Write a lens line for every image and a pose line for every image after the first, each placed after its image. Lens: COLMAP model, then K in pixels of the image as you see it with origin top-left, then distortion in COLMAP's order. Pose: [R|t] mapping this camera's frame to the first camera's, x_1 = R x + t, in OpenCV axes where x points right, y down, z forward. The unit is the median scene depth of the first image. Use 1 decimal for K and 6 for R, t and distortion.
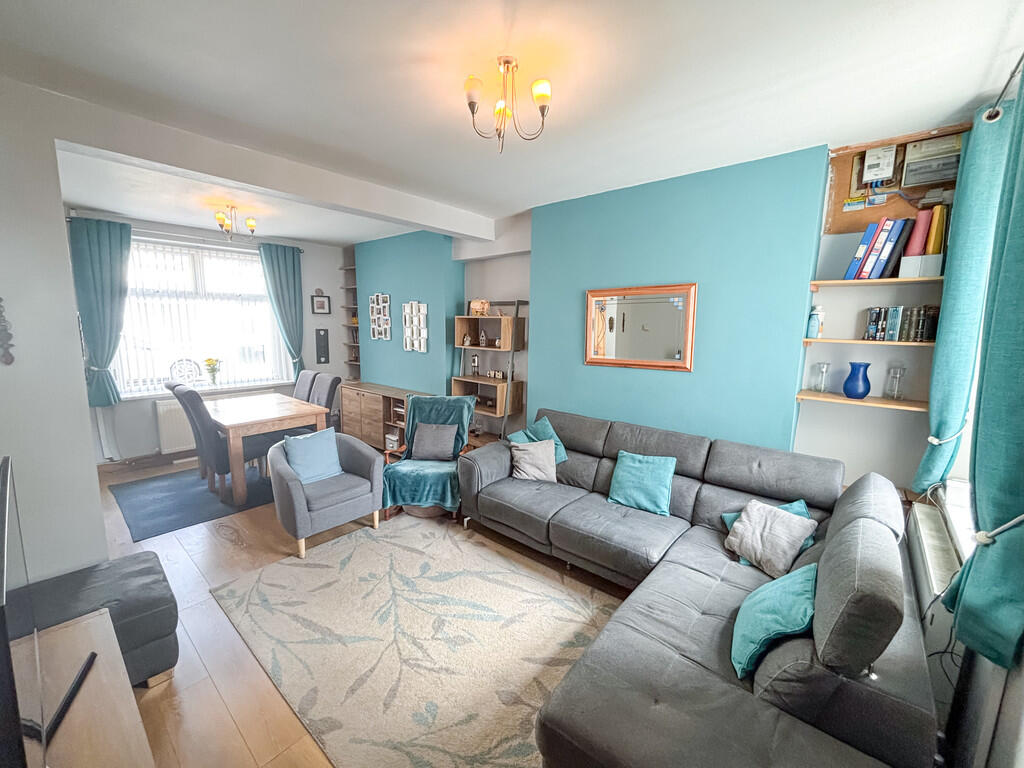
lens RADIAL K [[415.0, 0, 512.9], [0, 415.0, 381.5], [0, 0, 1]] dist [0.000476, 0.000233]
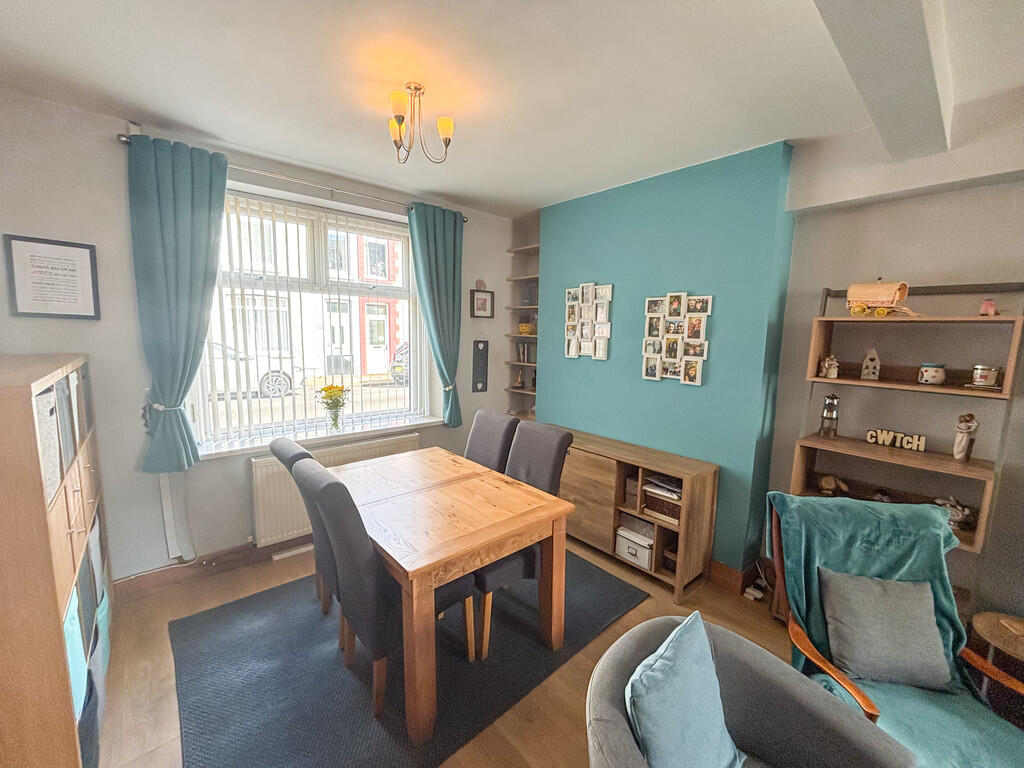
lens RADIAL K [[415.0, 0, 512.9], [0, 415.0, 381.5], [0, 0, 1]] dist [0.000476, 0.000233]
pose [[0.990735, 0.021732, -0.134056, -0.396093], [-0.025452, 0.999335, -0.026096, -0.056795], [0.133400, 0.029266, 0.990630, 0.439656]]
